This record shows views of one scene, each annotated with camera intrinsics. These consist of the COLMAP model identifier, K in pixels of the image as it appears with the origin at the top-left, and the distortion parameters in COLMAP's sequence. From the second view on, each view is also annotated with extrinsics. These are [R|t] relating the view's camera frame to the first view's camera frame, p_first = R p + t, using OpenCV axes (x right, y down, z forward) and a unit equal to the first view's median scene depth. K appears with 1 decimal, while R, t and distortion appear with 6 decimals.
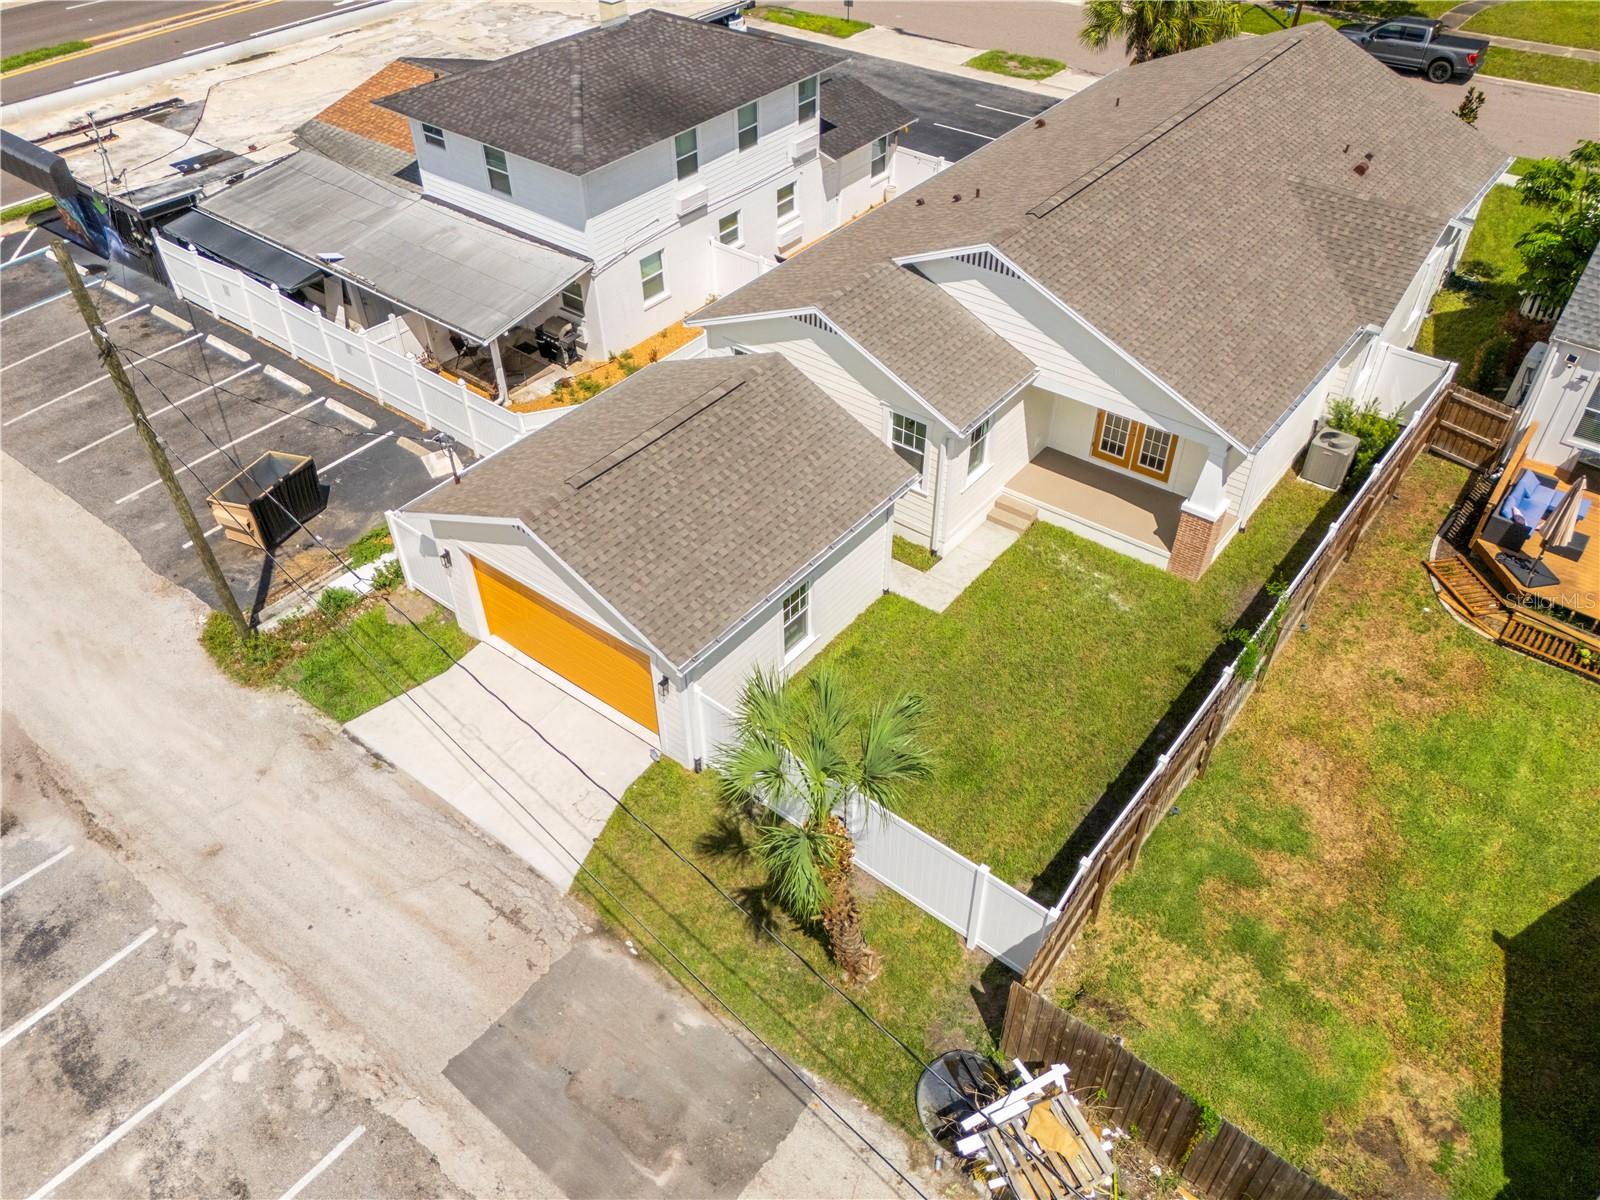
lens RADIAL K [[1185.1, 0, 800.0], [0, 1185.1, 600.0], [0, 0, 1]] dist [0.031064, 0.000706]
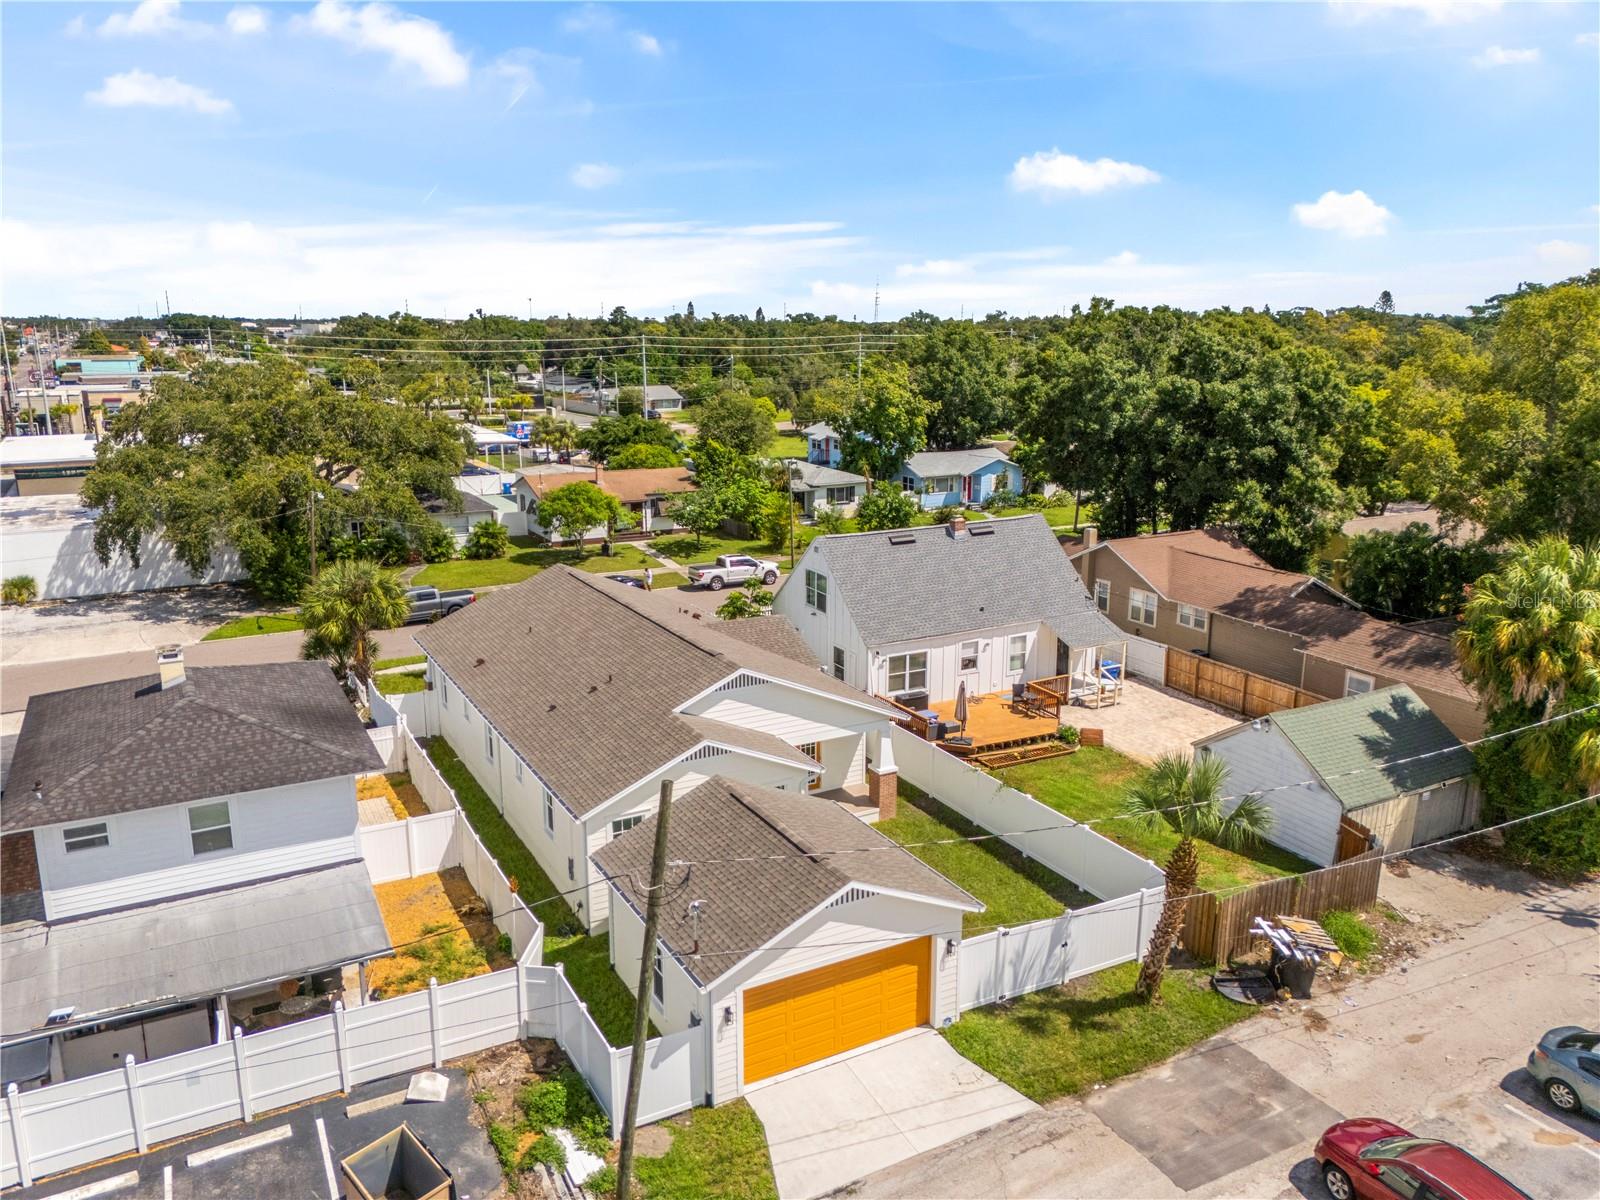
lens RADIAL K [[1185.1, 0, 800.0], [0, 1185.1, 600.0], [0, 0, 1]] dist [0.031064, 0.000706]
pose [[0.396292, -0.203860, 0.895206, -0.884083], [0.606067, 0.790499, -0.088279, -0.150944], [-0.689663, 0.577540, 0.436822, 0.200594]]
